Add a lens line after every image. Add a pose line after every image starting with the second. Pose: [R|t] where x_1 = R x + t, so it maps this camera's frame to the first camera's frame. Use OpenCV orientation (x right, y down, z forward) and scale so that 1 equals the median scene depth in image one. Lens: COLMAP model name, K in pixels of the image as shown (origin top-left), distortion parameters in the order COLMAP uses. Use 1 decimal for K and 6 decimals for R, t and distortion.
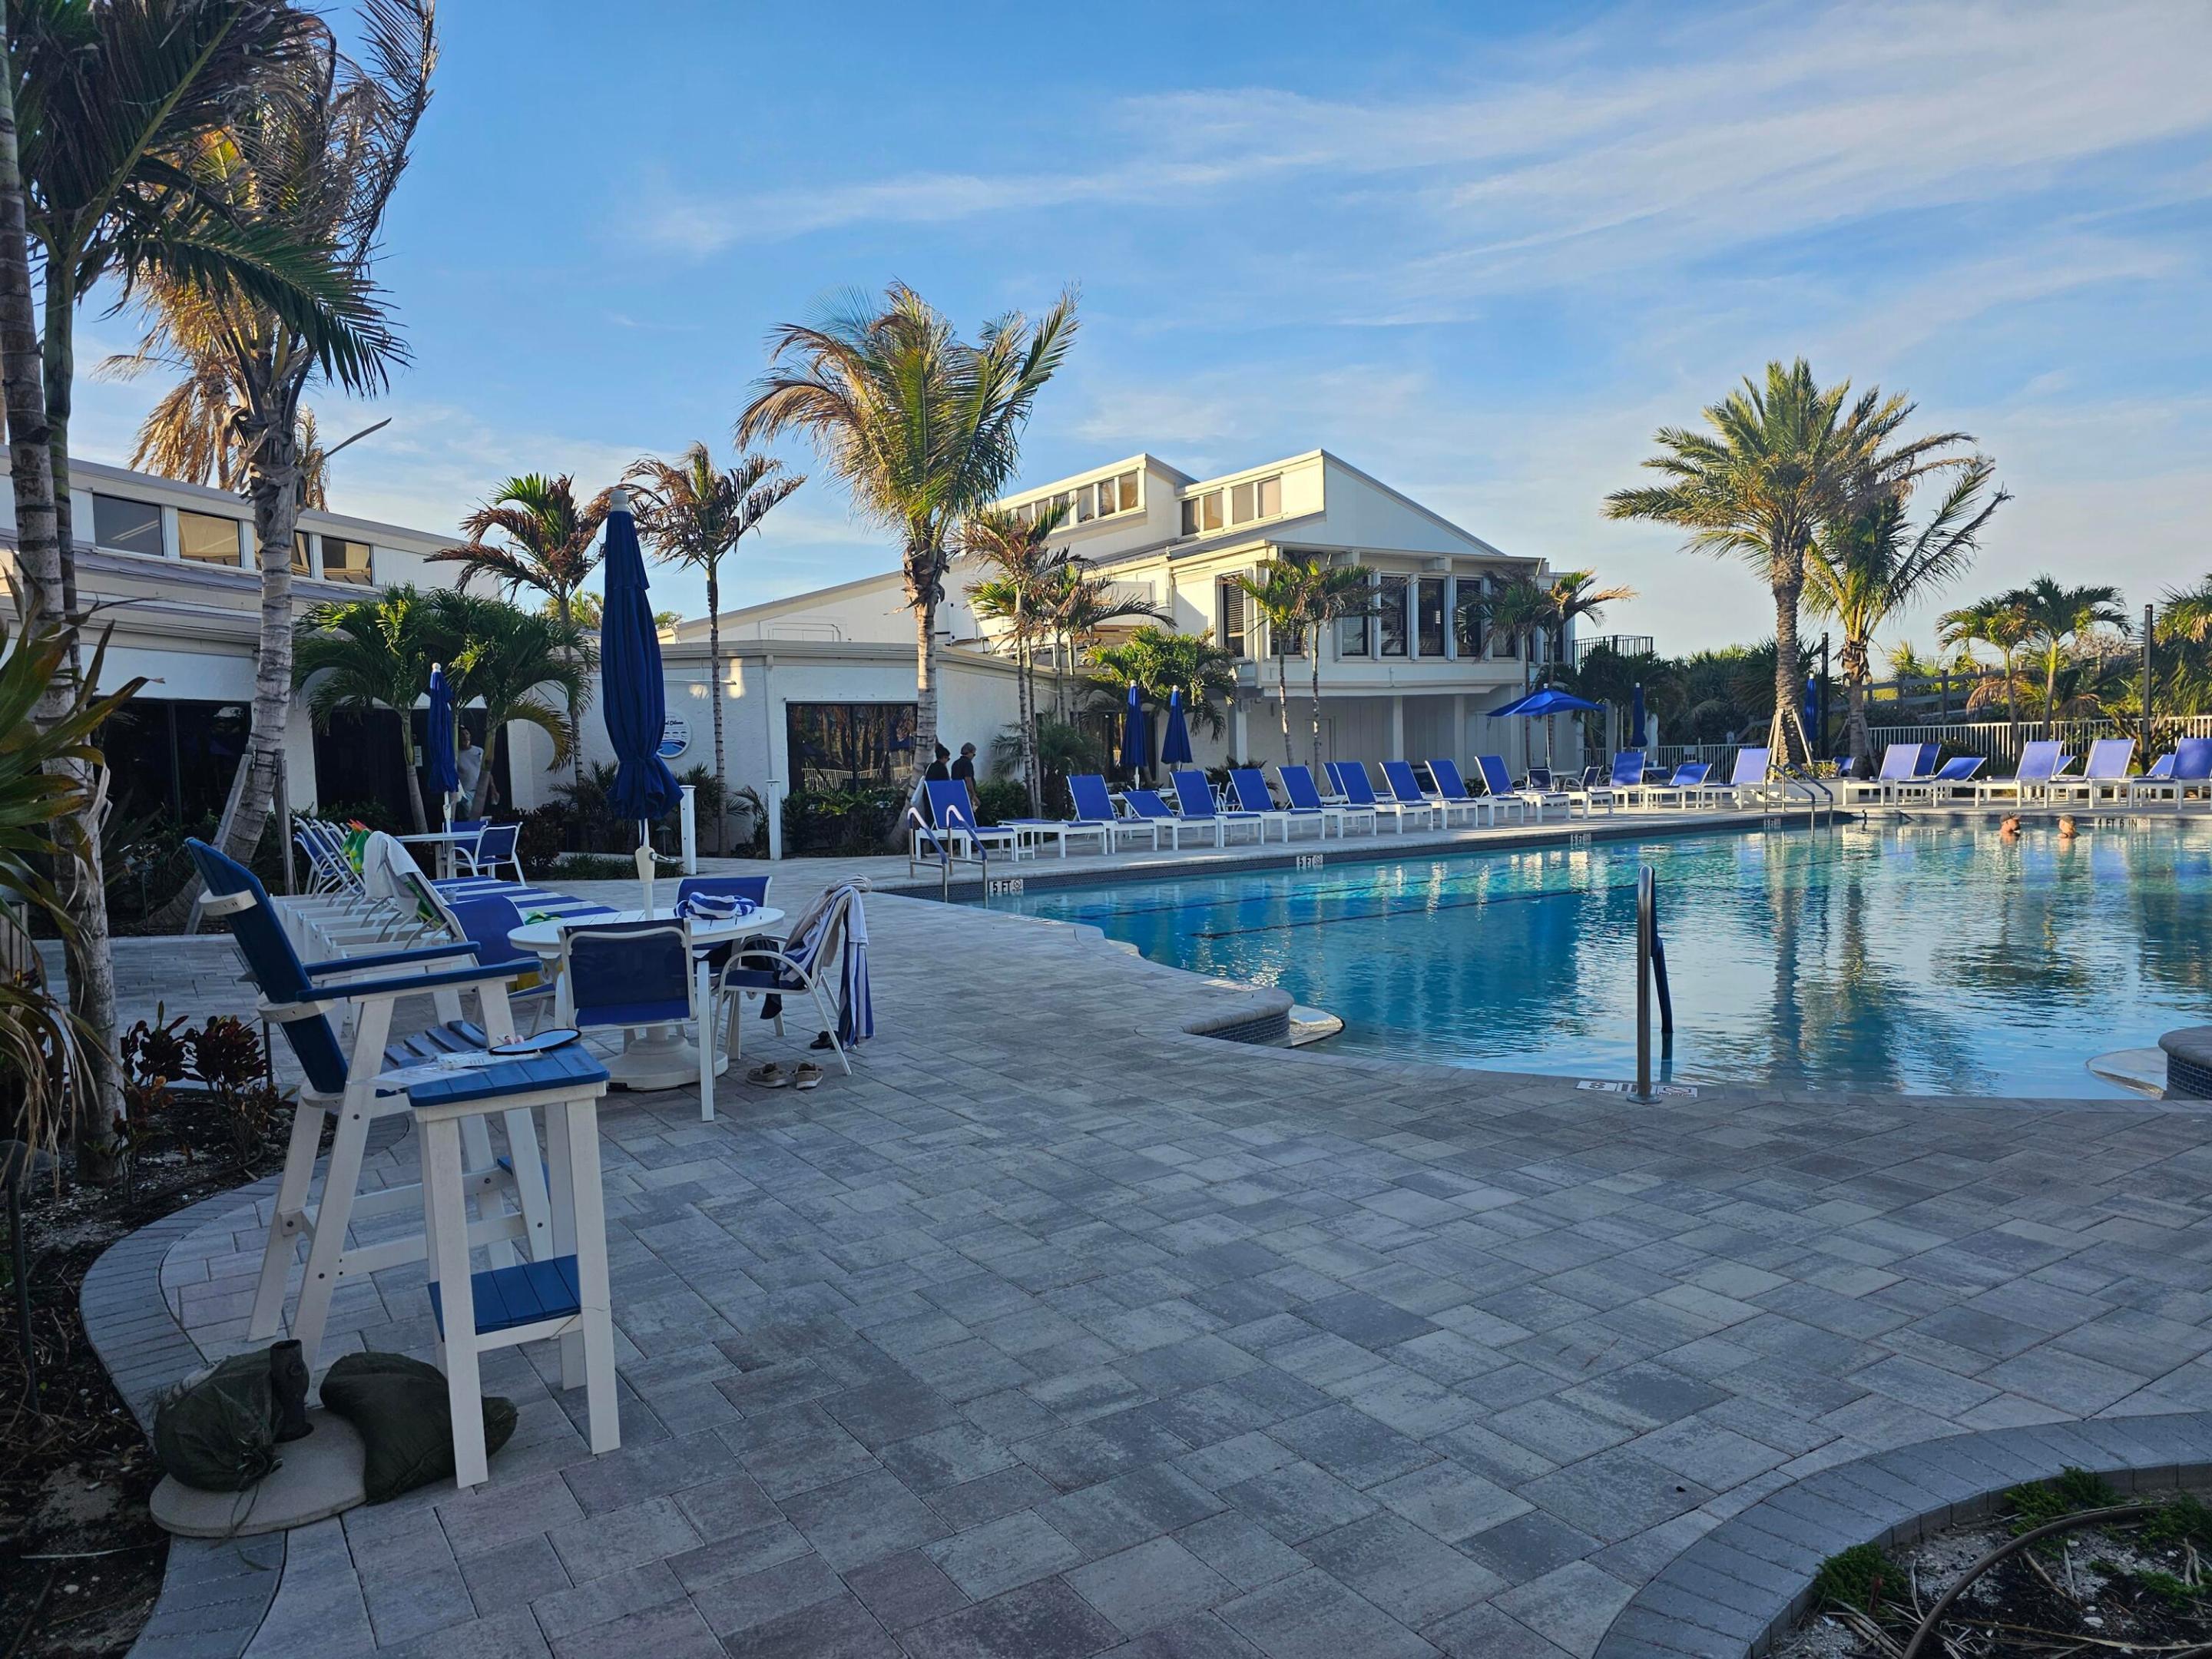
lens RADIAL K [[1477.1, 0, 1050.2], [0, 1477.1, 877.8], [0, 0, 1]] dist [0.038655, -0.053394]
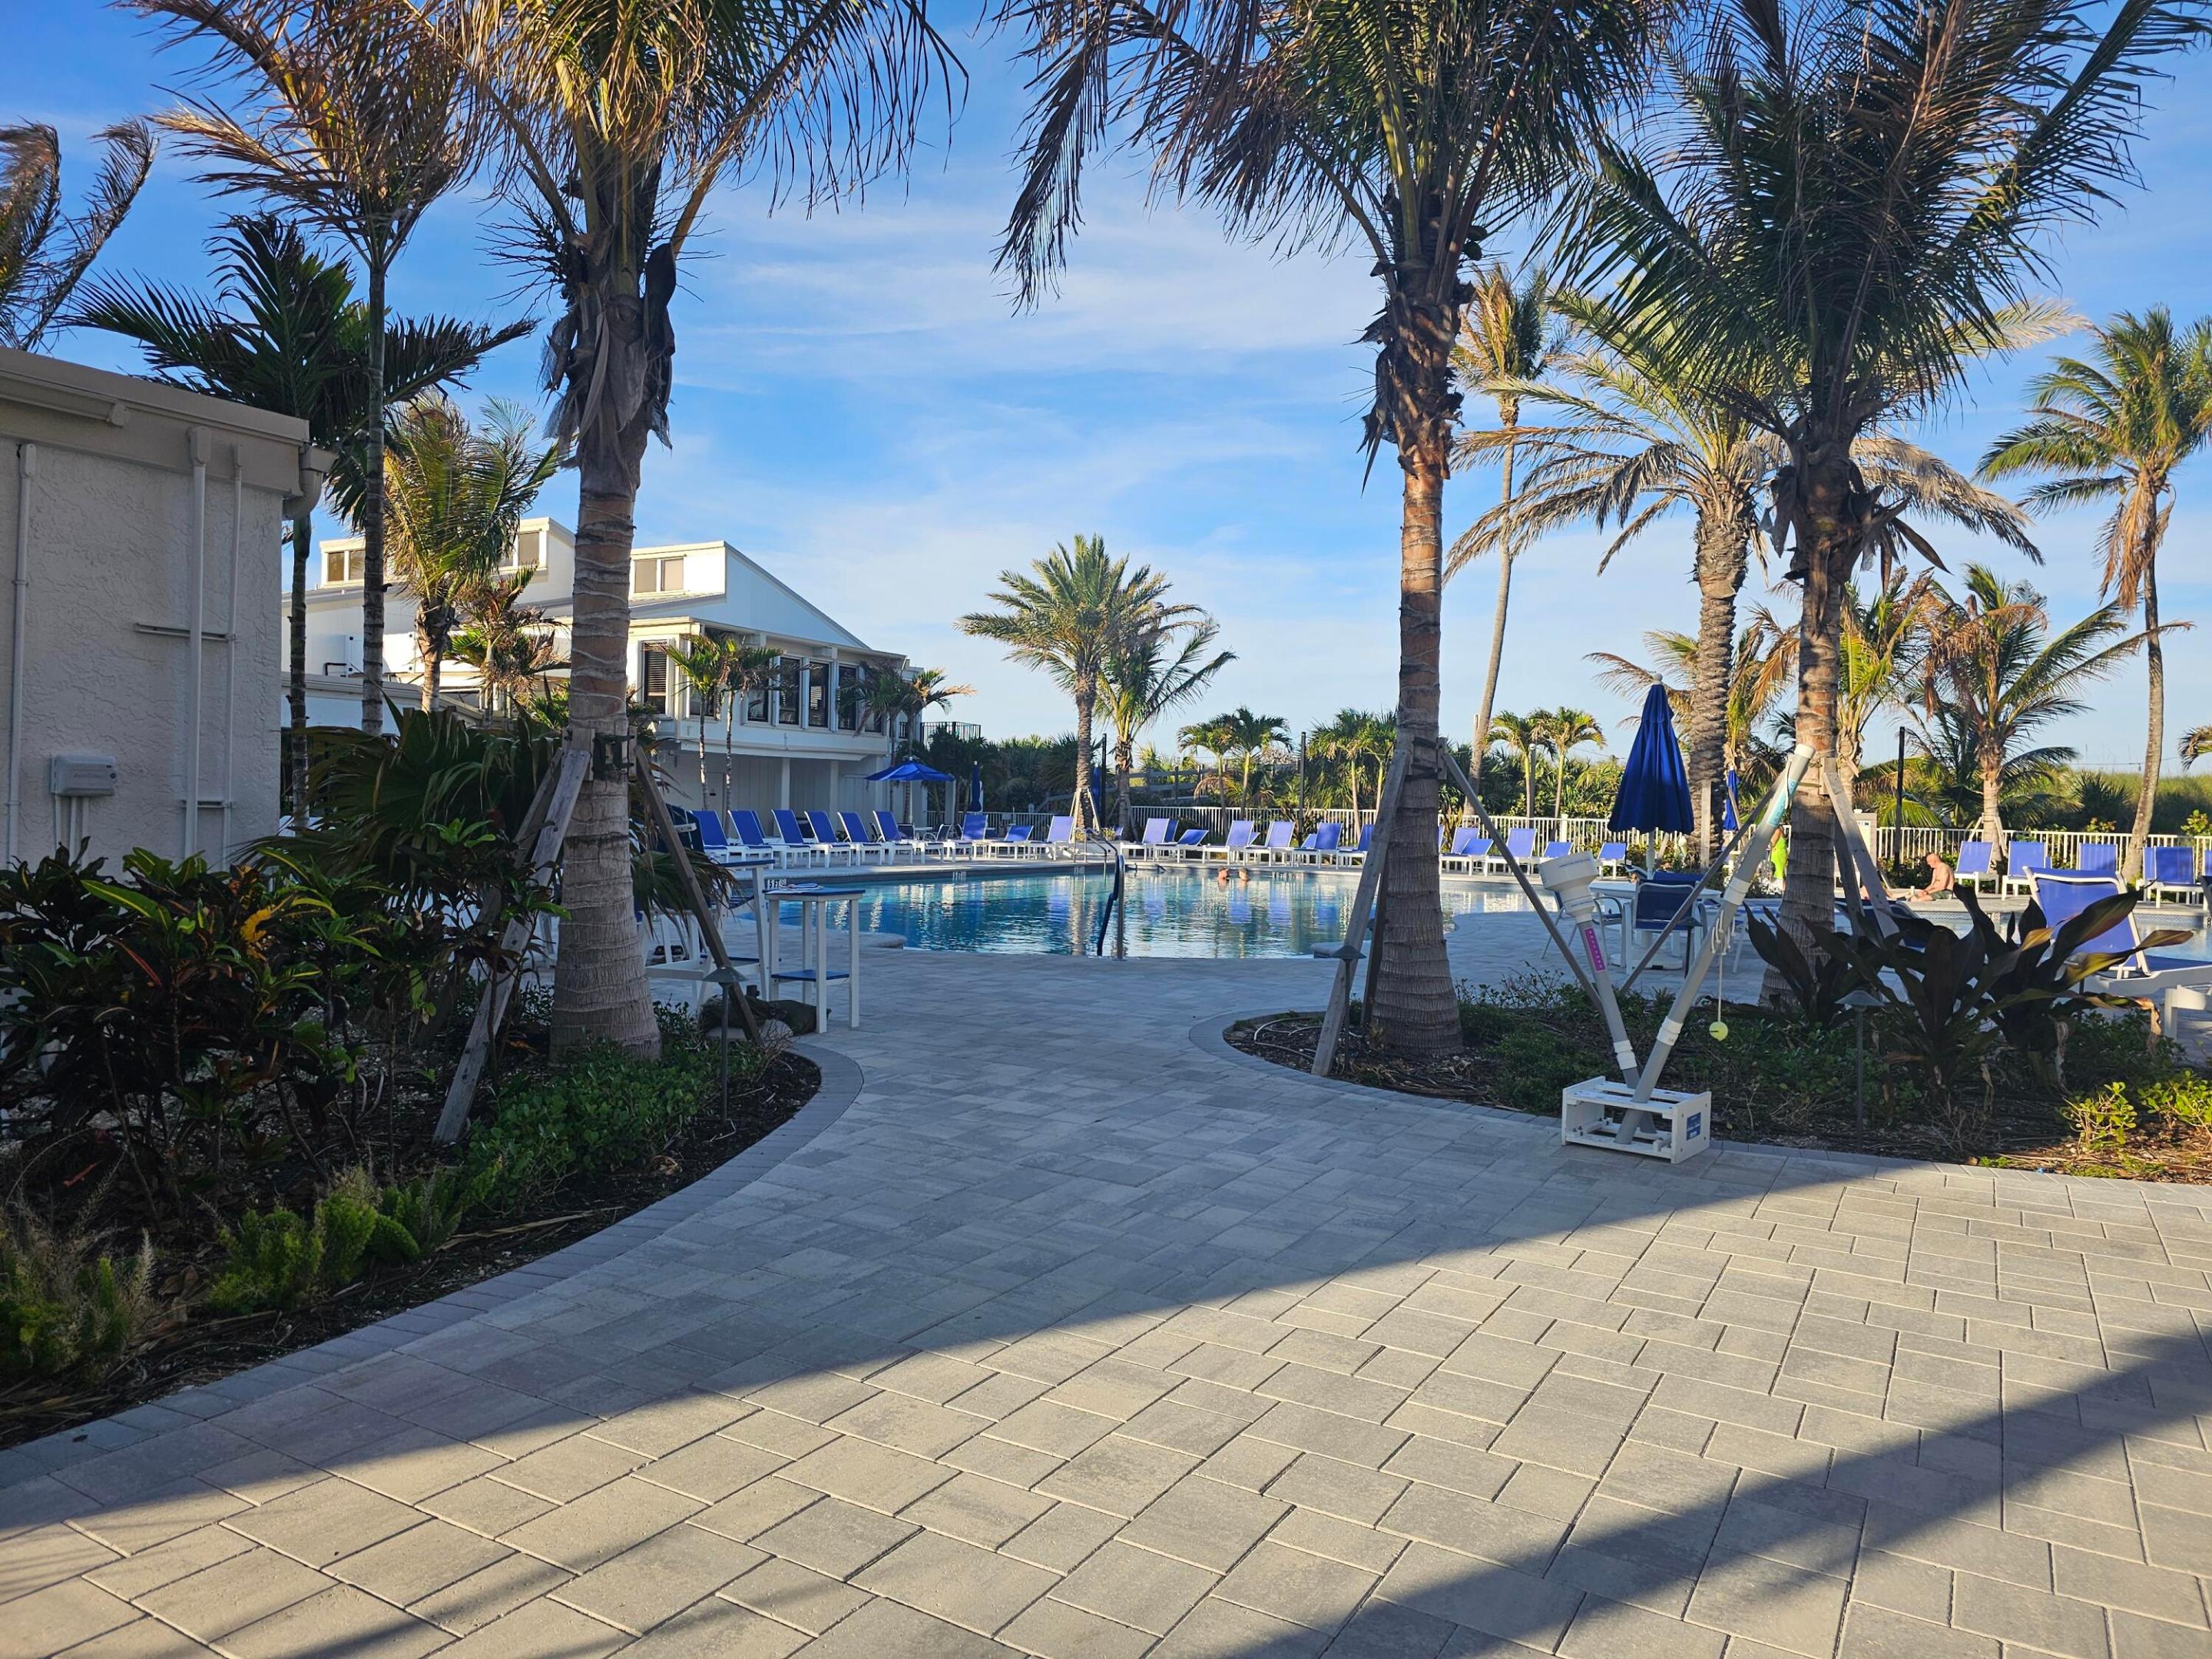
lens RADIAL K [[1477.1, 0, 1050.2], [0, 1477.1, 877.8], [0, 0, 1]] dist [0.038655, -0.053394]
pose [[0.888748, 0.031031, 0.457344, -0.139938], [-0.013226, 0.999027, -0.042081, 0.024278], [-0.458205, 0.031351, 0.888294, -0.172864]]
